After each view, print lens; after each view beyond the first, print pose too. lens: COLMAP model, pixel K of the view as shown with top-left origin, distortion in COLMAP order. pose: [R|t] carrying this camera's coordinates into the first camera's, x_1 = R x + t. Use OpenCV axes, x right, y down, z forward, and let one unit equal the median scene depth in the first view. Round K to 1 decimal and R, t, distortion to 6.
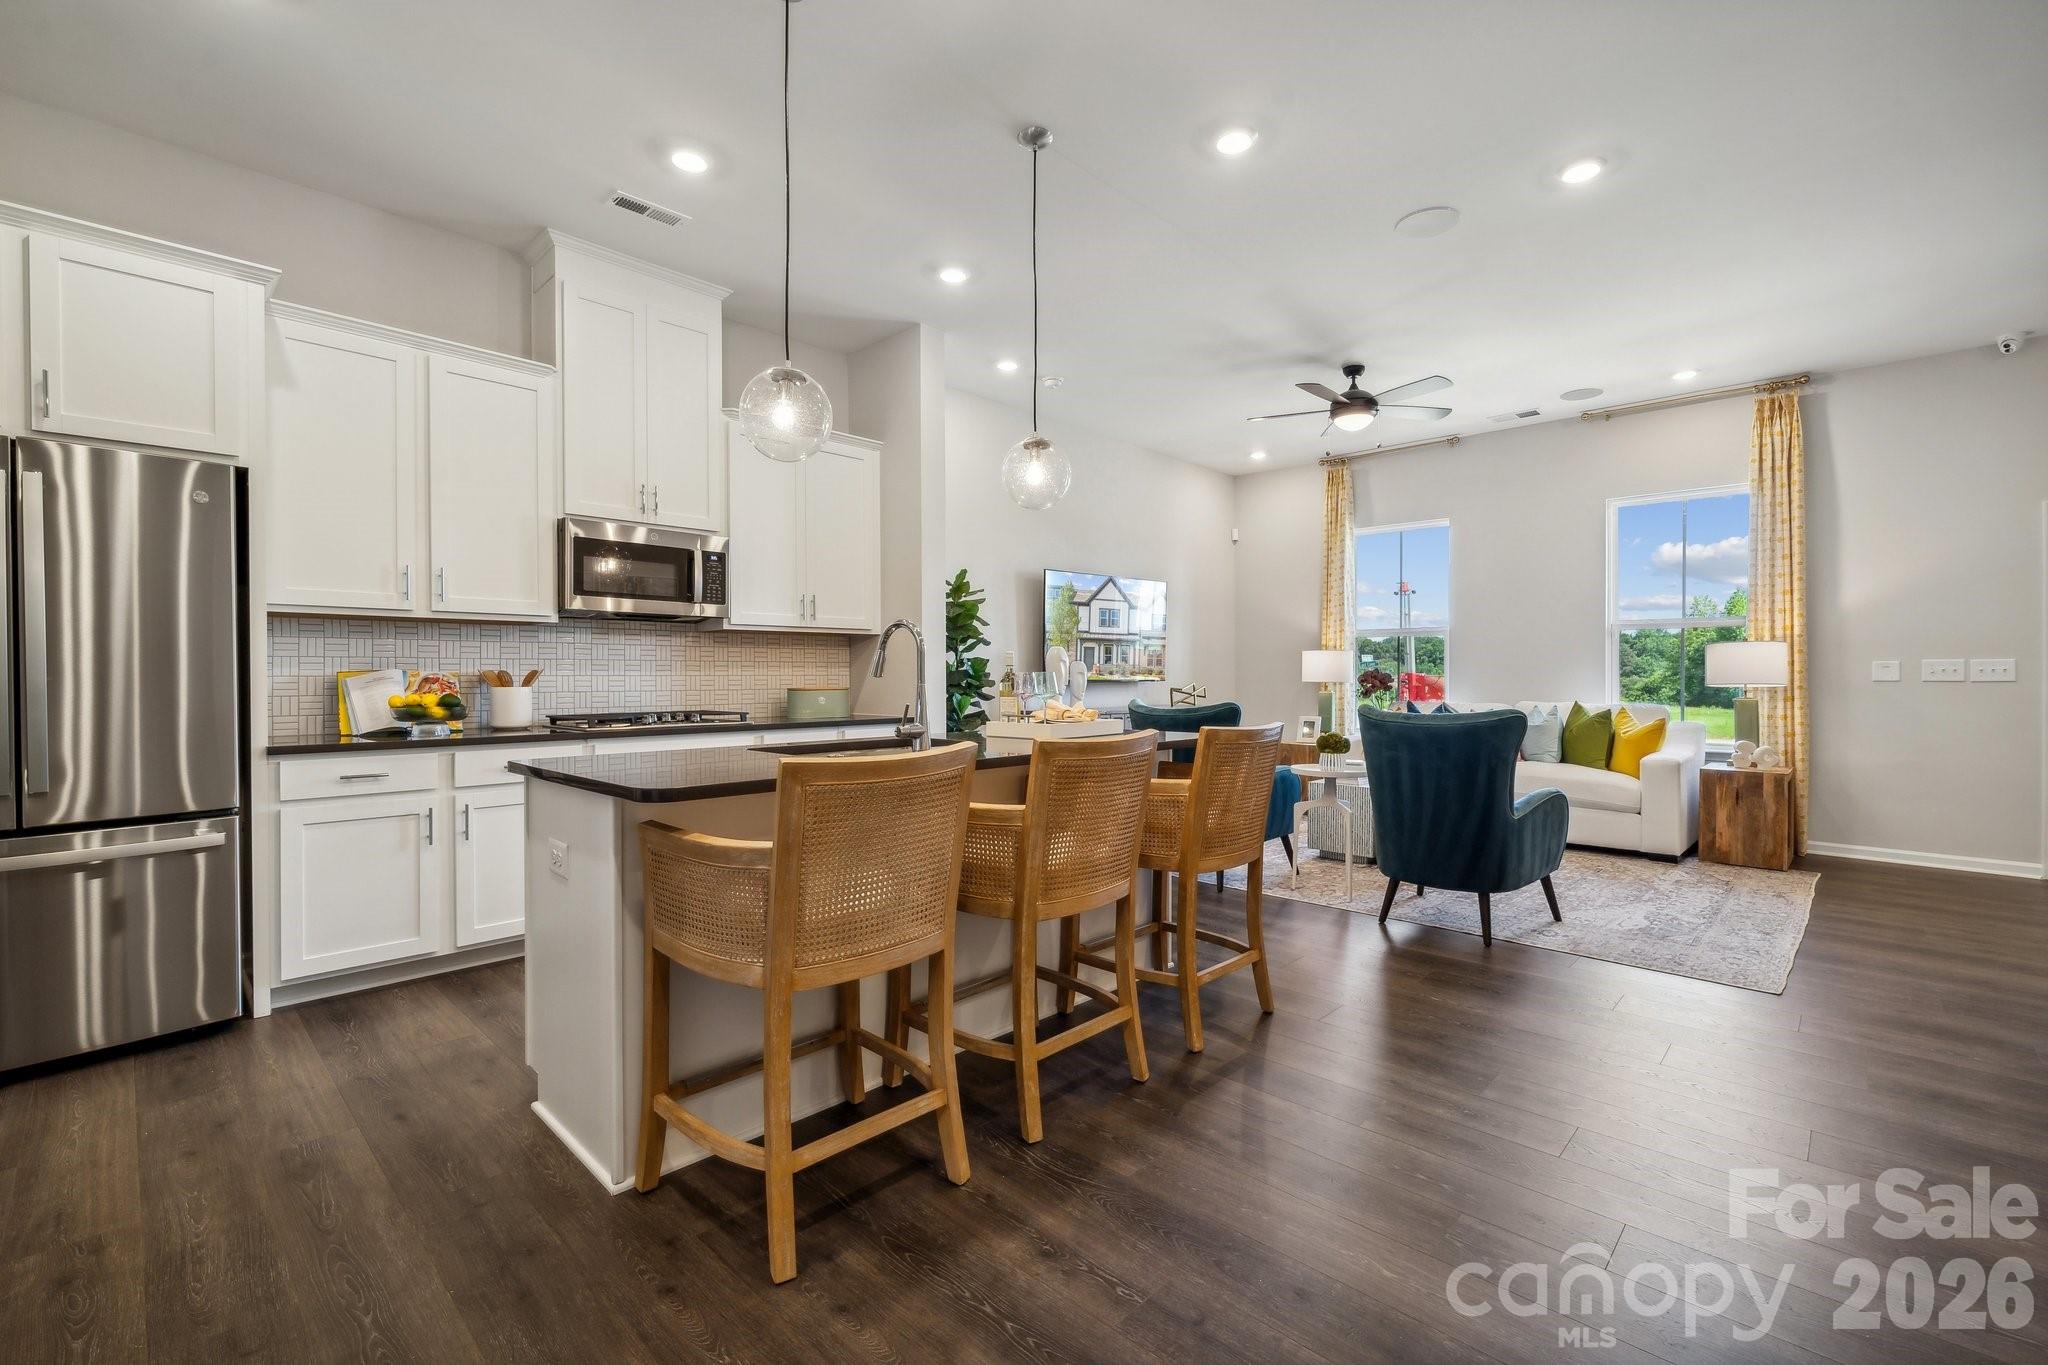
lens RADIAL K [[877.0, 0, 1034.0], [0, 877.0, 684.7], [0, 0, 1]] dist [-0.003117, 0.002216]
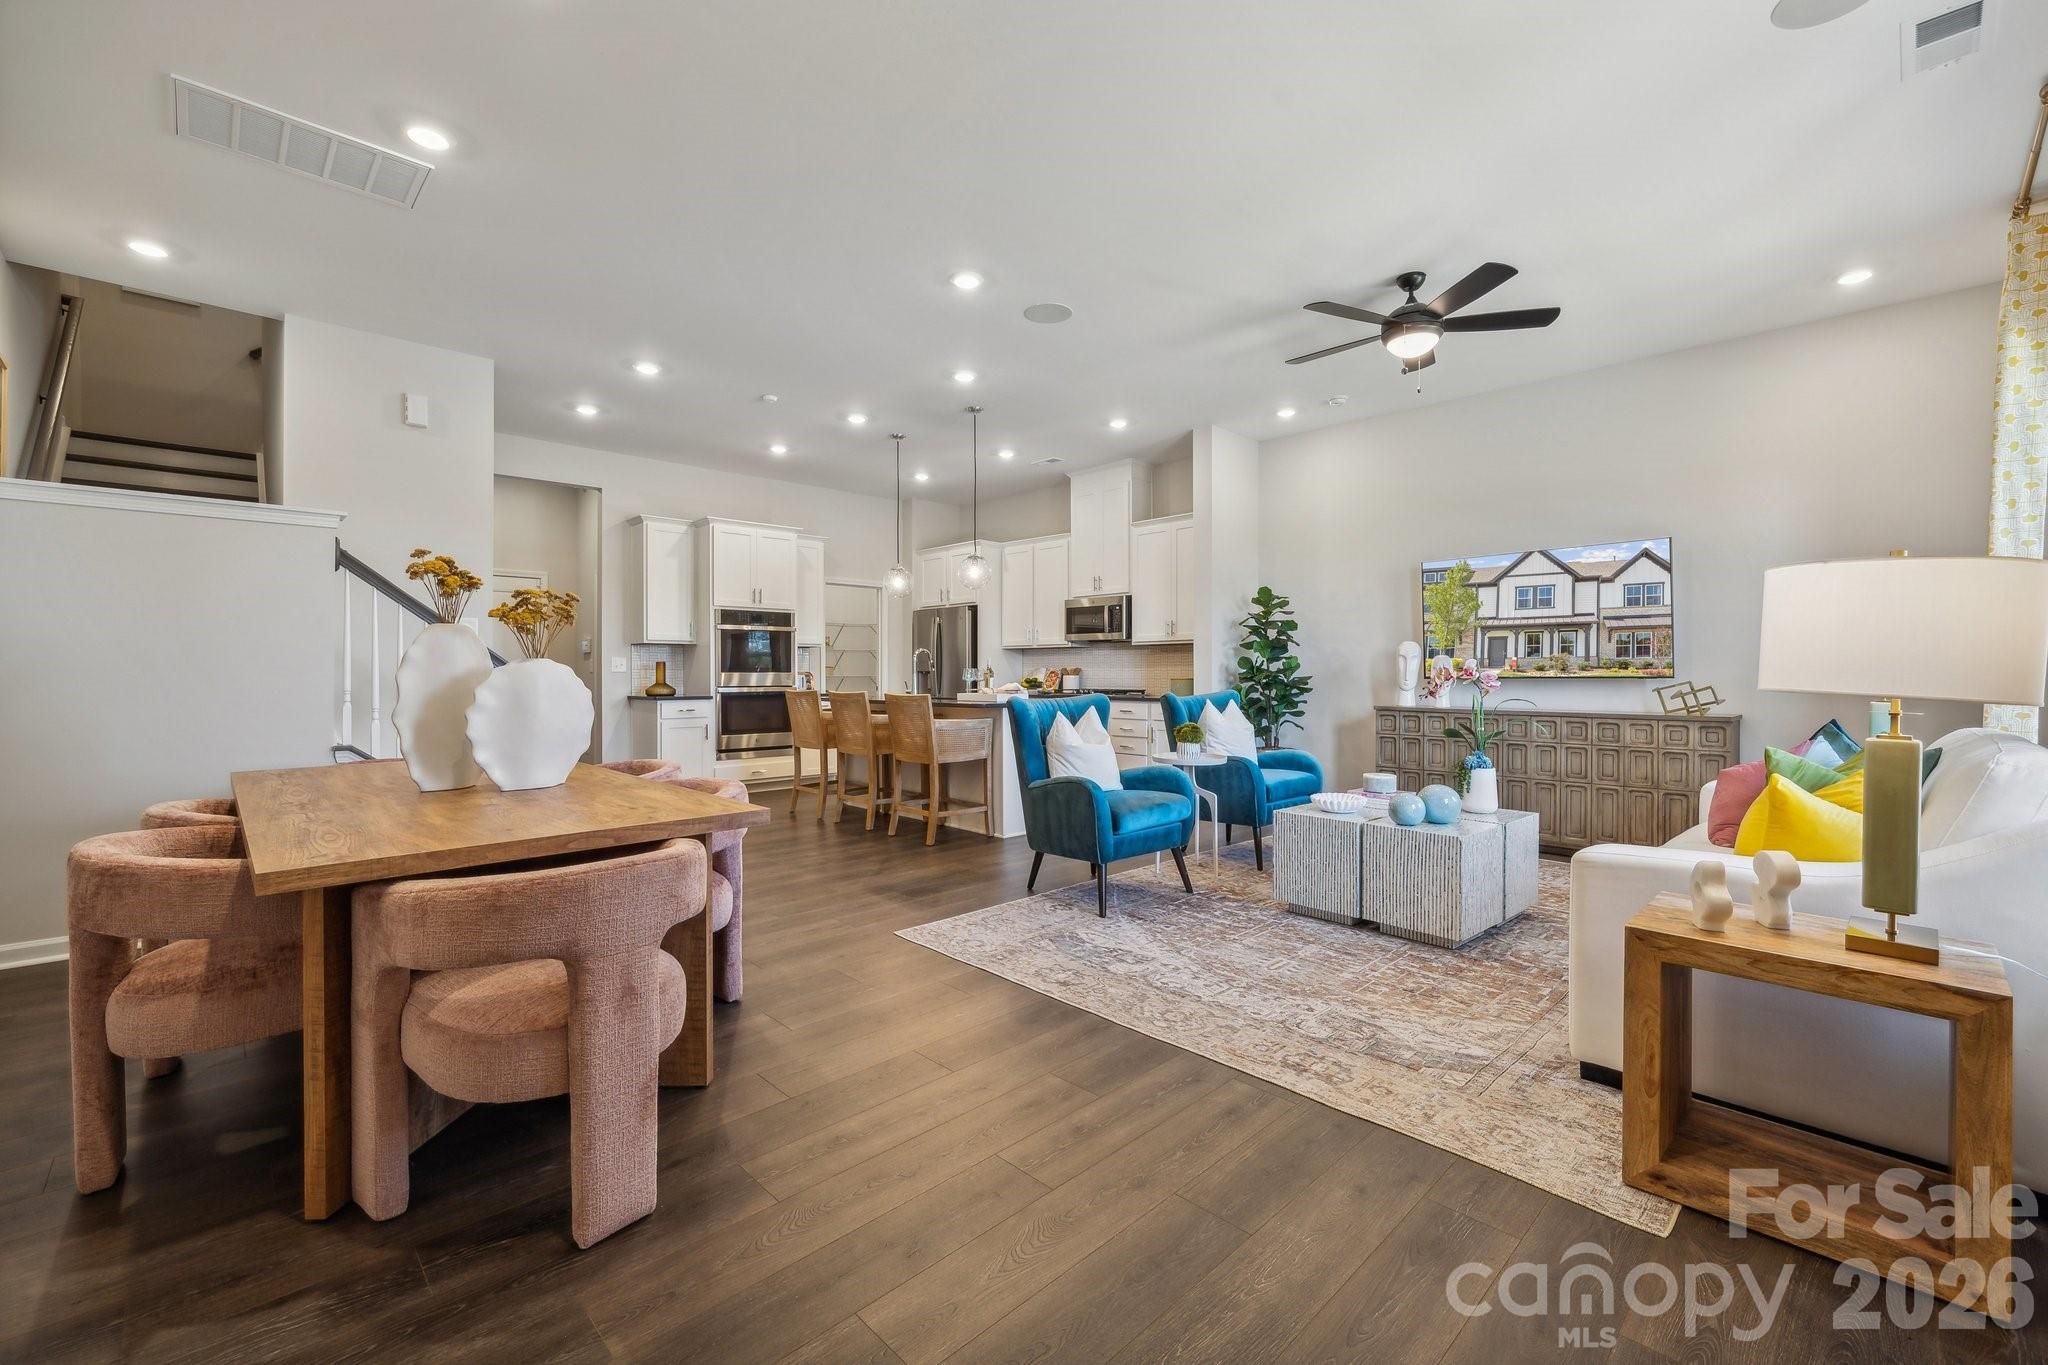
lens RADIAL K [[845.4, 0, 1039.4], [0, 845.4, 676.4], [0, 0, 1]] dist [0.001719, 0.000238]
pose [[-0.031626, 0.006158, -0.999481, 1.203288], [-0.008547, 0.999943, 0.006431, -0.006159], [0.999463, 0.008746, -0.031571, 0.739579]]
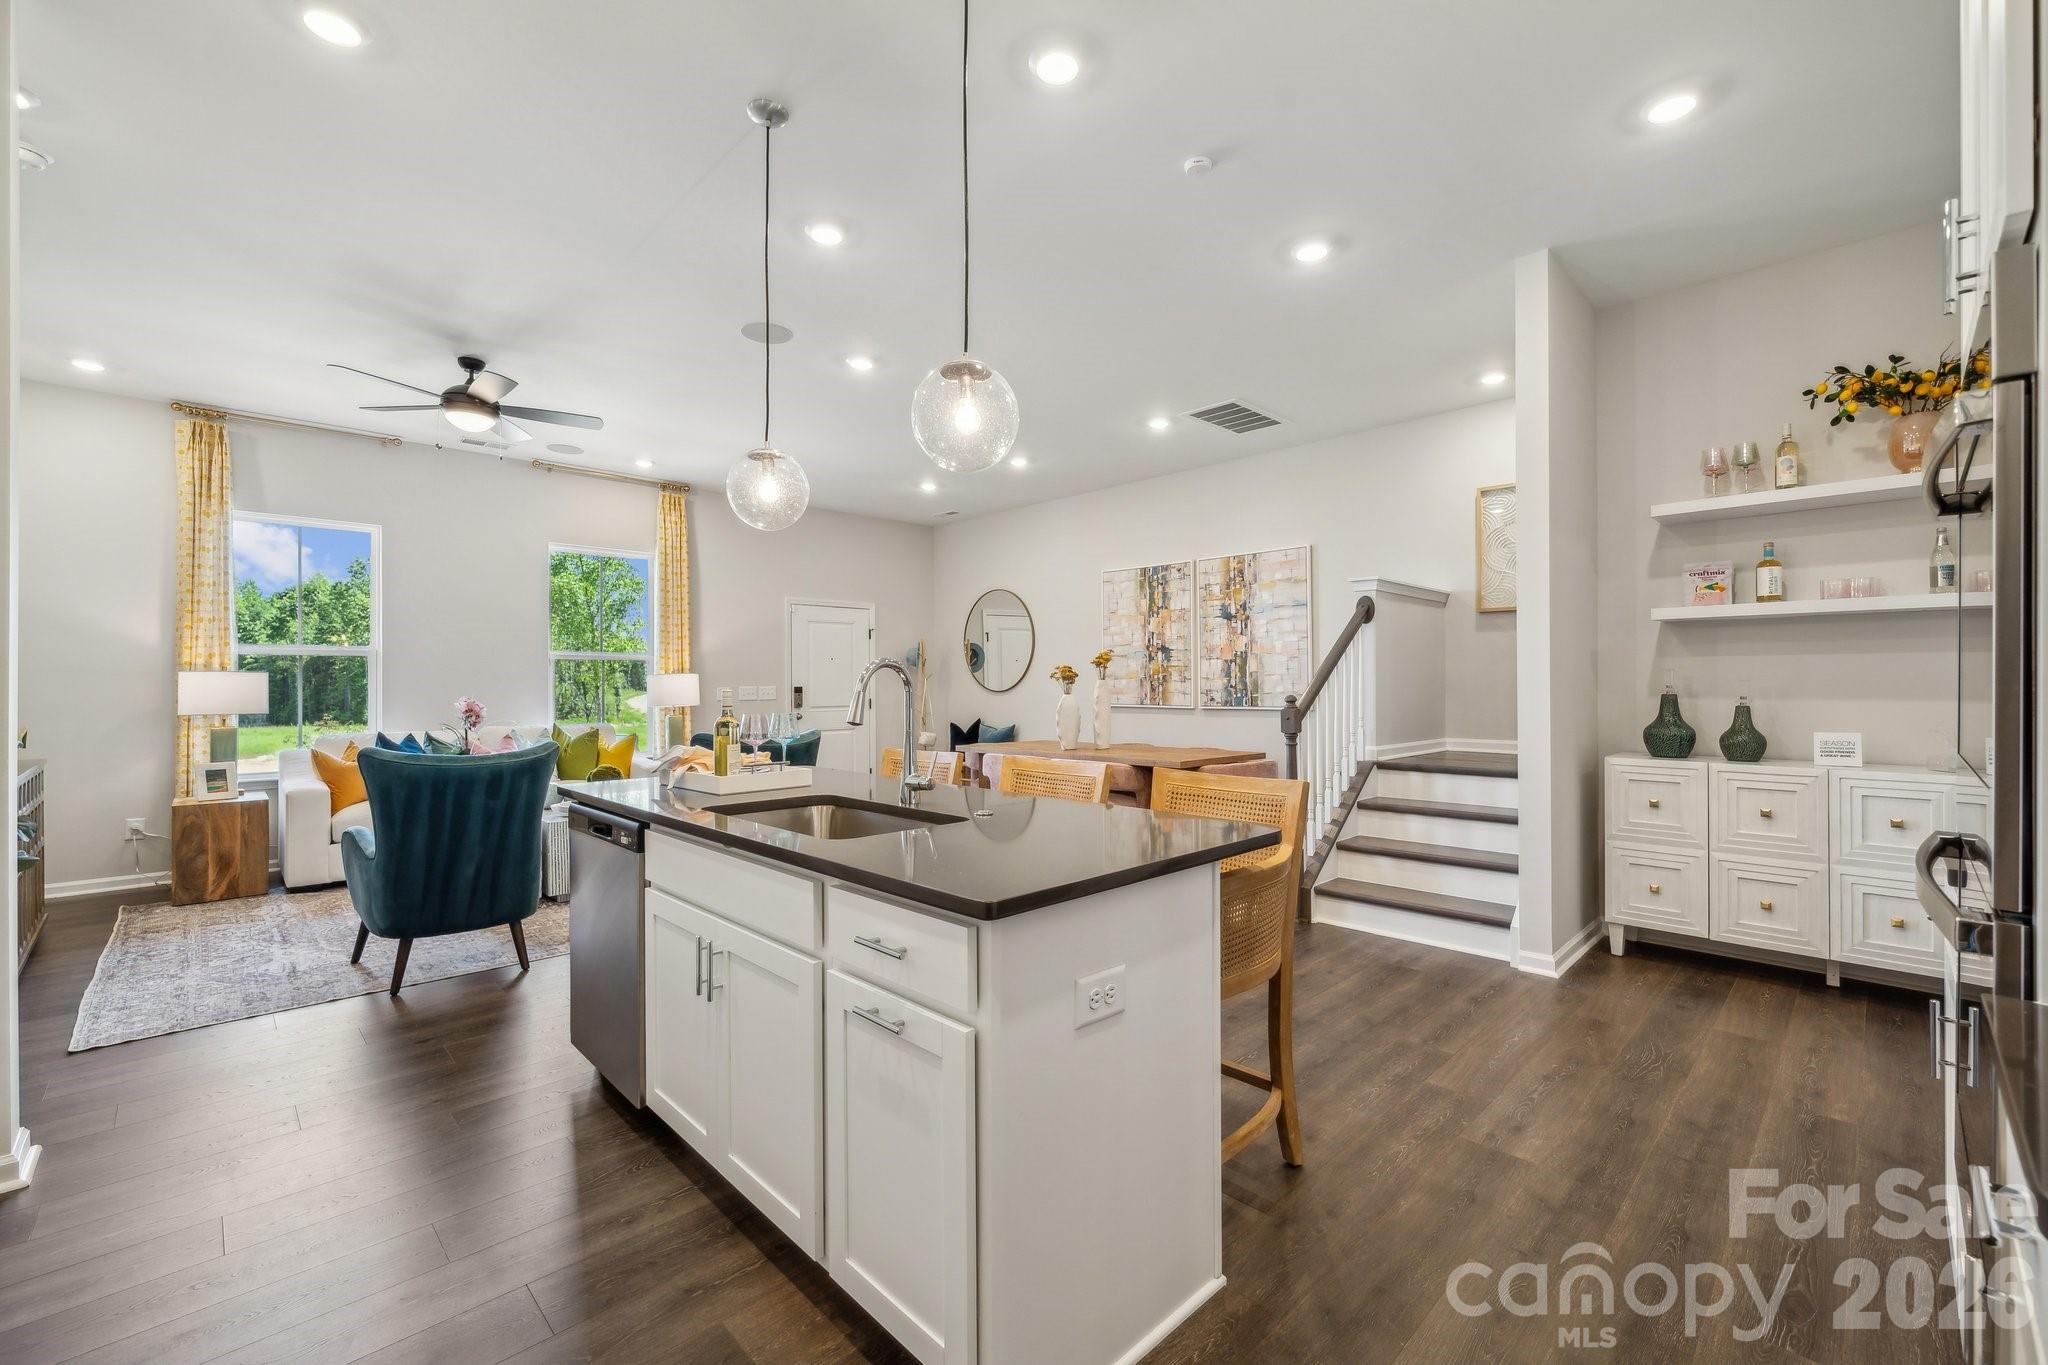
lens RADIAL K [[845.4, 0, 1031.4], [0, 845.4, 683.7], [0, 0, 1]] dist [0.001719, 0.000238]
pose [[0.024287, -0.000076, 0.999705, -0.510615], [0.014335, 0.999897, -0.000273, -0.027424], [-0.999602, 0.014337, 0.024286, 0.440324]]
